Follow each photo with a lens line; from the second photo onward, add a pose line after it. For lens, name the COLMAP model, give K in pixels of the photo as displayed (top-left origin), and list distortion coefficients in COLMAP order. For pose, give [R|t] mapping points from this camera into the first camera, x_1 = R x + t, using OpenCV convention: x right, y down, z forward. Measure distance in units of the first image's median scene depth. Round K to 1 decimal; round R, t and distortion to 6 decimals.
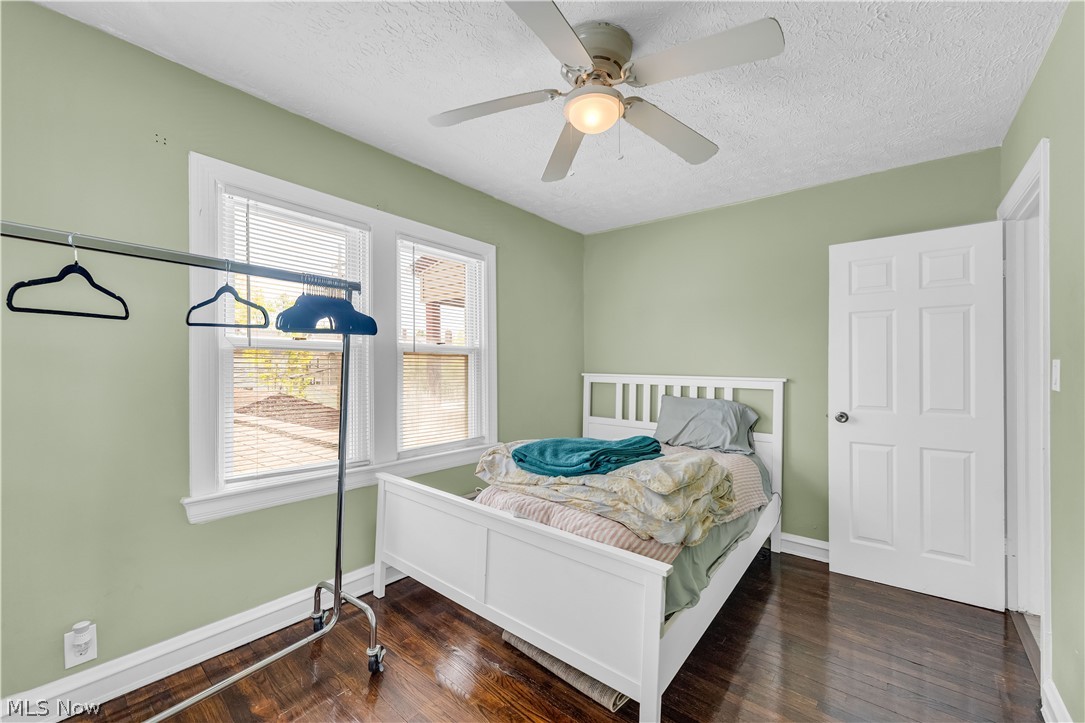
lens RADIAL K [[438.7, 0, 535.4], [0, 438.7, 366.3], [0, 0, 1]] dist [-0.001731, -0.000515]
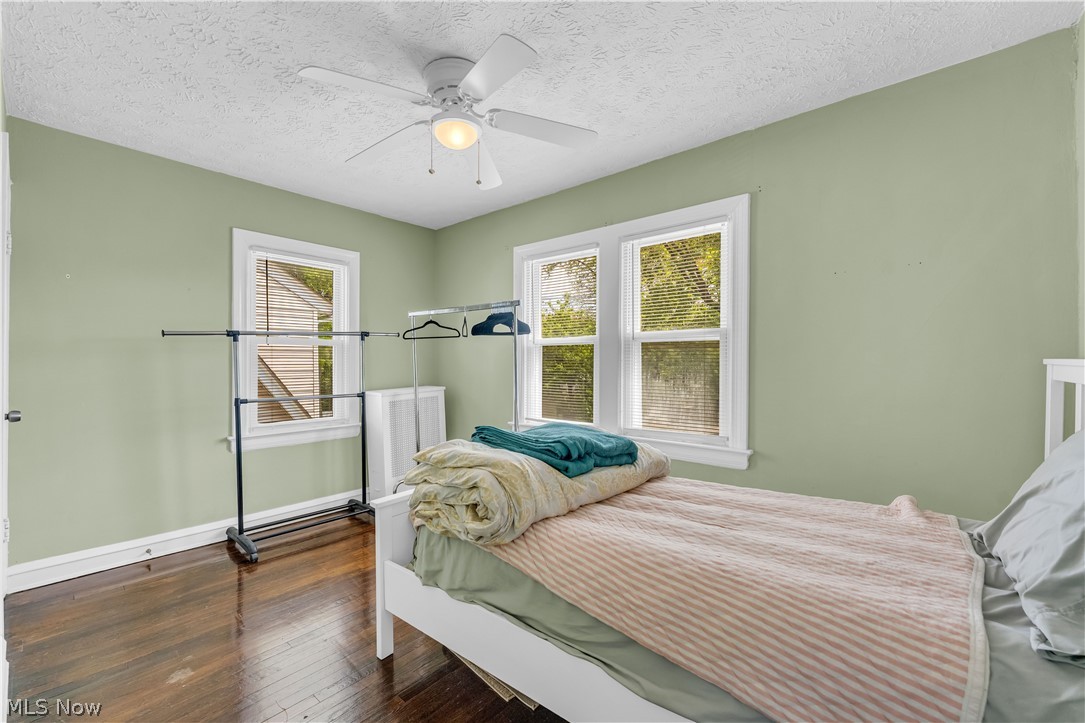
lens RADIAL K [[438.7, 0, 535.4], [0, 438.7, 366.3], [0, 0, 1]] dist [-0.001731, -0.000515]
pose [[-0.009400, -0.000777, -0.999956, 1.188802], [0.003208, 0.999995, -0.000807, 0.048228], [0.999951, -0.003215, -0.009398, 1.105337]]
